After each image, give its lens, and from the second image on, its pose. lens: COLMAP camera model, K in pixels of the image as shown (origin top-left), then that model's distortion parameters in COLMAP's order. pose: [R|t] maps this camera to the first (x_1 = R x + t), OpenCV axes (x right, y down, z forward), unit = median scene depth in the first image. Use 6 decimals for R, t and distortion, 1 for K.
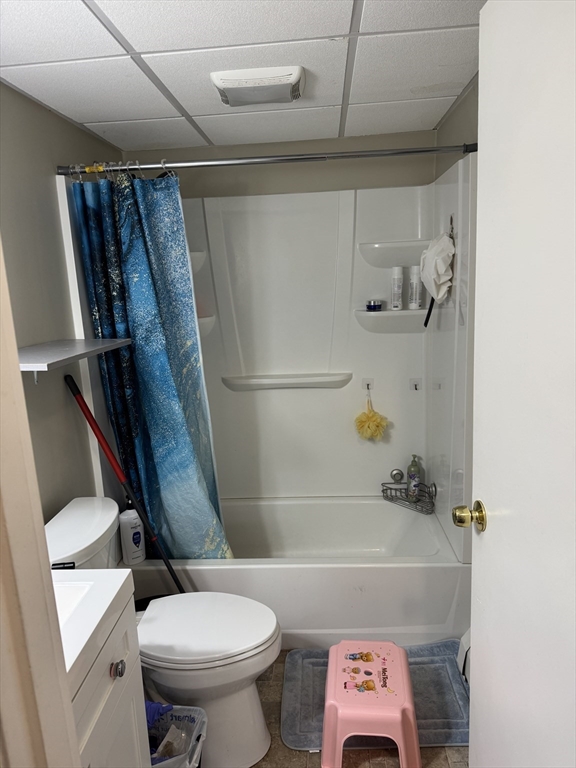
lens RADIAL K [[543.3, 0, 288.0], [0, 543.3, 384.0], [0, 0, 1]] dist [0.075424, -0.084615]
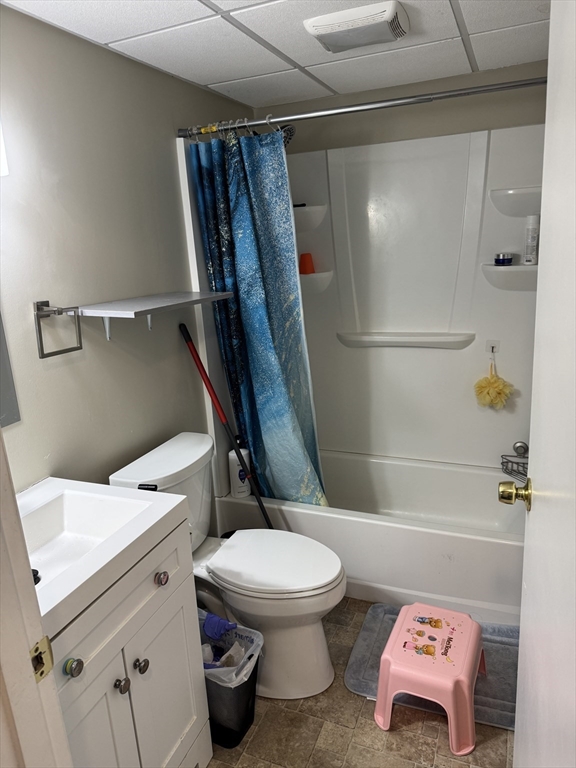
lens RADIAL K [[539.1, 0, 288.0], [0, 539.1, 384.0], [0, 0, 1]] dist [0.118412, -0.169215]
pose [[0.943247, 0.075442, -0.323409, 0.159022], [-0.049284, 0.994871, 0.088337, -0.002166], [0.328414, -0.067384, 0.942127, 0.017083]]
